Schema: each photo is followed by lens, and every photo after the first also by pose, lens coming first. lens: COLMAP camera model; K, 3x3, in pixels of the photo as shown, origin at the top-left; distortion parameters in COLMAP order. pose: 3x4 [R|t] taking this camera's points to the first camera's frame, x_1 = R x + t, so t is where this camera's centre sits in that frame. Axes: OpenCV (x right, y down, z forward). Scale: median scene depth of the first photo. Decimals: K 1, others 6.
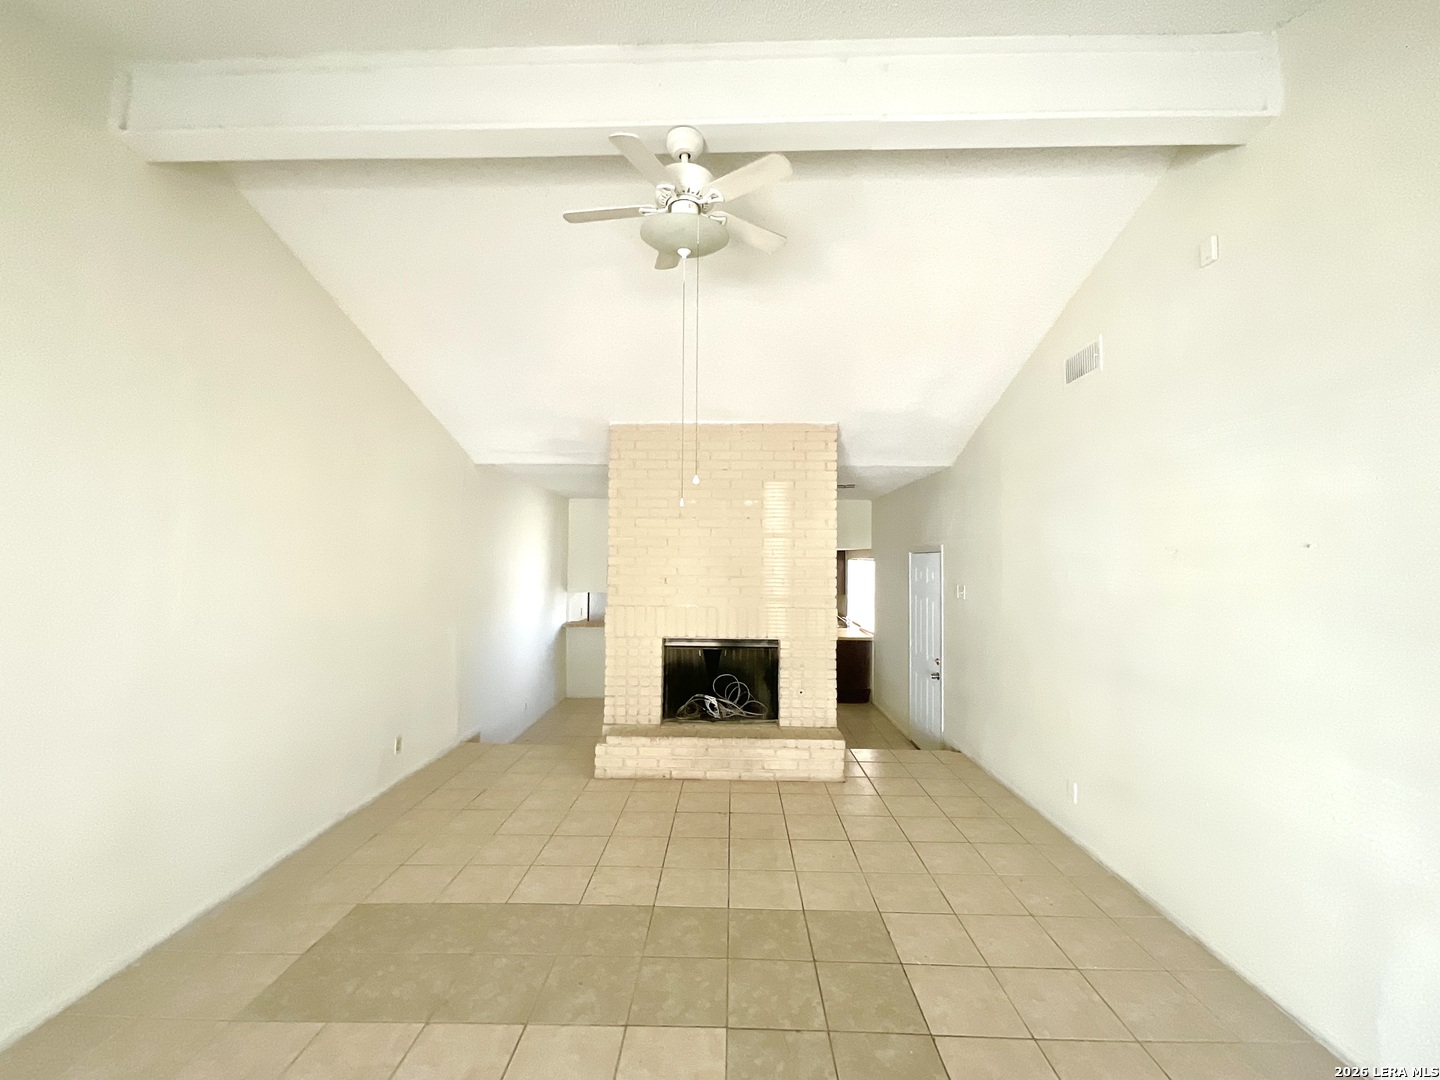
lens RADIAL K [[579.6, 0, 720.8], [0, 579.6, 543.3], [0, 0, 1]] dist [-0.003219, 0.000382]
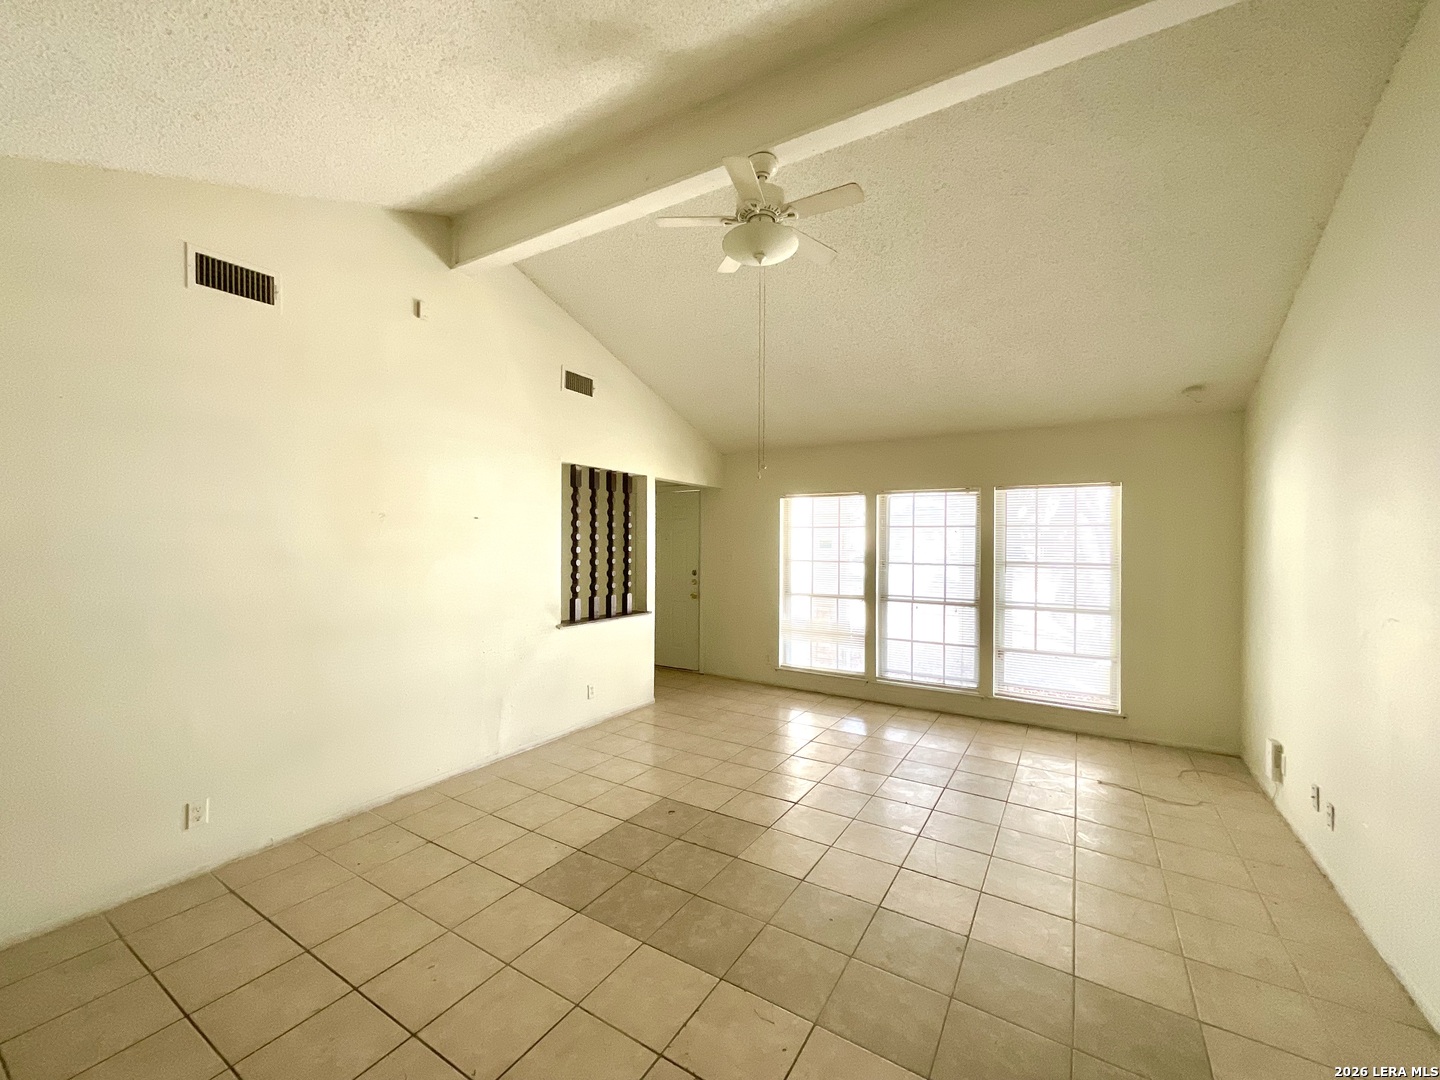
lens RADIAL K [[579.6, 0, 720.8], [0, 579.6, 543.3], [0, 0, 1]] dist [-0.003219, 0.000382]
pose [[-0.861919, -0.012896, 0.506882, -0.535571], [-0.027138, 0.999417, -0.020719, 0.088886], [-0.506319, -0.031614, -0.861767, 1.834125]]
